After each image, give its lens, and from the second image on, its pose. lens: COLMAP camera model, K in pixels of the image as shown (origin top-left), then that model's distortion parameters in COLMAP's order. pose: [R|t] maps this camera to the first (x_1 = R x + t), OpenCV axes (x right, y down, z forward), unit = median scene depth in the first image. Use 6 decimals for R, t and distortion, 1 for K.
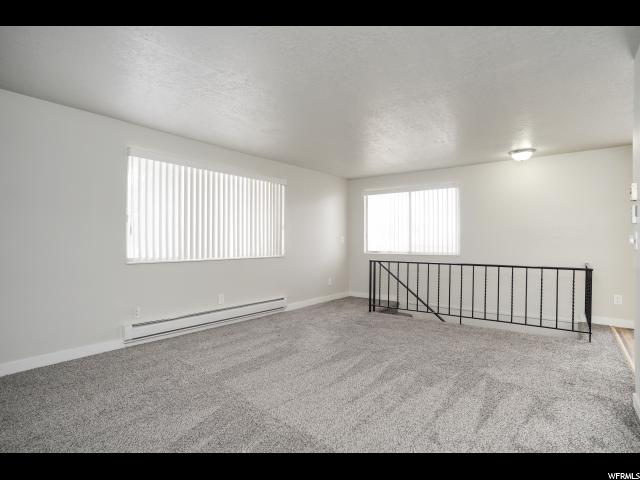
lens RADIAL K [[341.6, 0, 315.9], [0, 341.6, 240.1], [0, 0, 1]] dist [-0.082294, 0.036269]
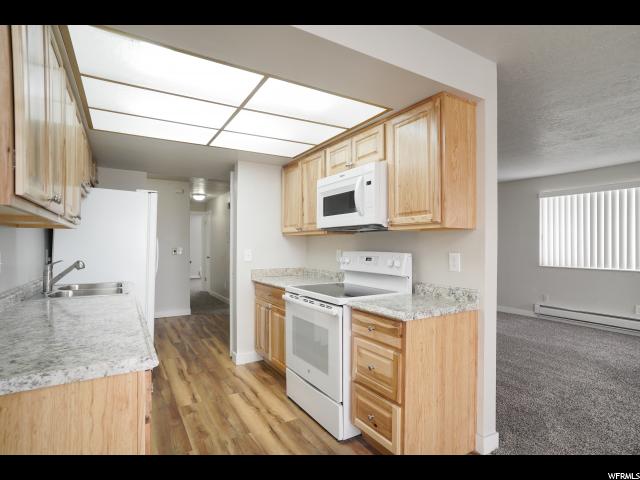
lens RADIAL K [[329.3, 0, 313.1], [0, 329.3, 245.0], [0, 0, 1]] dist [-0.049170, 0.039578]
pose [[-0.367261, -0.001160, -0.930117, 0.998695], [0.004889, 0.999983, -0.003177, -0.025373], [0.930105, -0.005714, -0.367250, 0.440339]]
